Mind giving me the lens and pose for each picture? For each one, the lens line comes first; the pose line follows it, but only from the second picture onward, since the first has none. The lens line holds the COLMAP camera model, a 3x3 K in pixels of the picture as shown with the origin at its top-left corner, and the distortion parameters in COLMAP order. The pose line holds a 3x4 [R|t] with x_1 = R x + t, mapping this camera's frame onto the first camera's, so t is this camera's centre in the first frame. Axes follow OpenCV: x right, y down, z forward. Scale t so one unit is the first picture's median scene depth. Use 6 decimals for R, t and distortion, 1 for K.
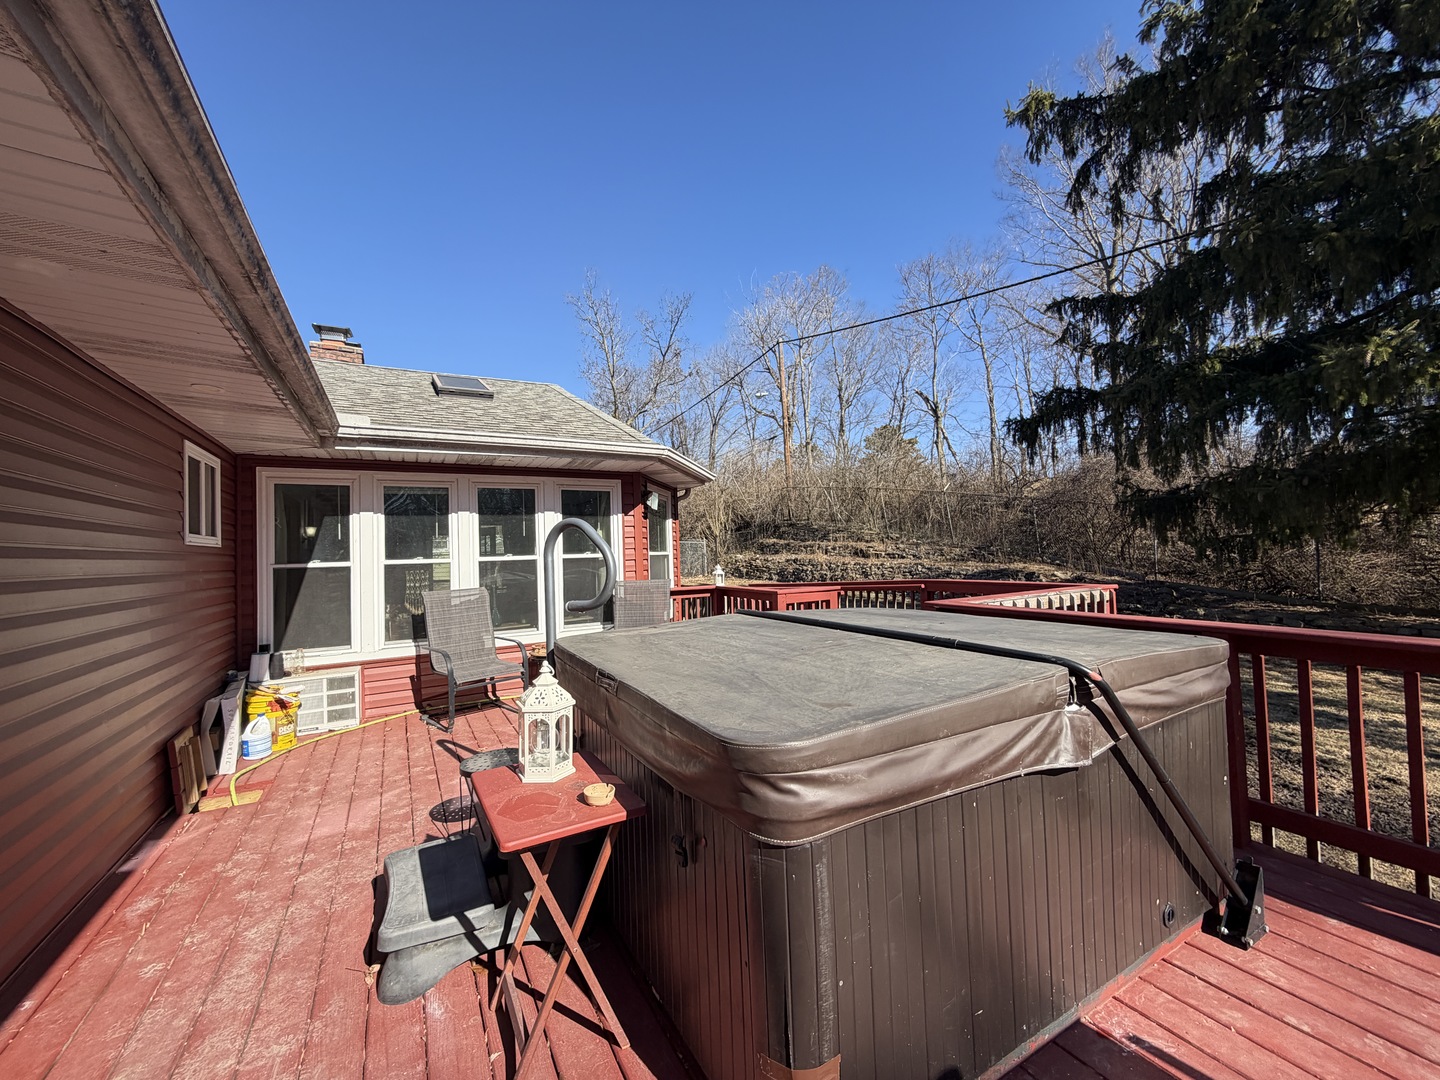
lens RADIAL K [[571.9, 0, 720.4], [0, 571.9, 541.2], [0, 0, 1]] dist [-0.001357, -0.000014]
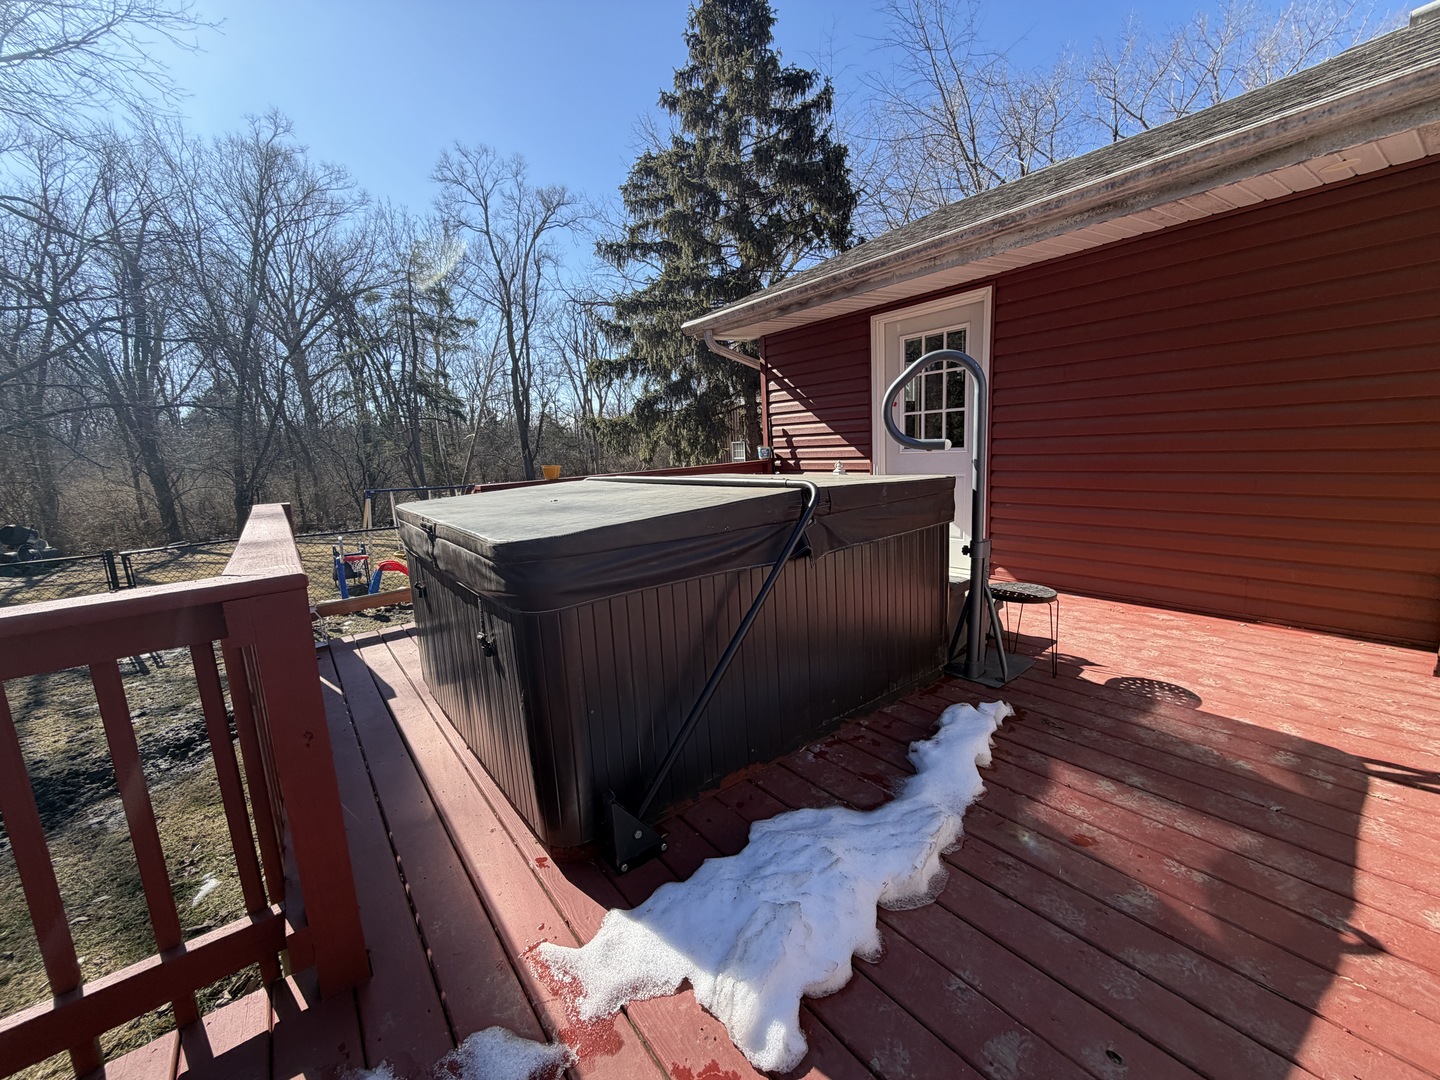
lens RADIAL K [[571.9, 0, 720.7], [0, 571.9, 535.7], [0, 0, 1]] dist [-0.001357, -0.000014]
pose [[-0.984369, 0.123680, -0.125380, 0.283549], [0.105629, 0.984269, 0.141622, 0.073583], [0.140924, 0.126165, -0.981949, 2.043176]]
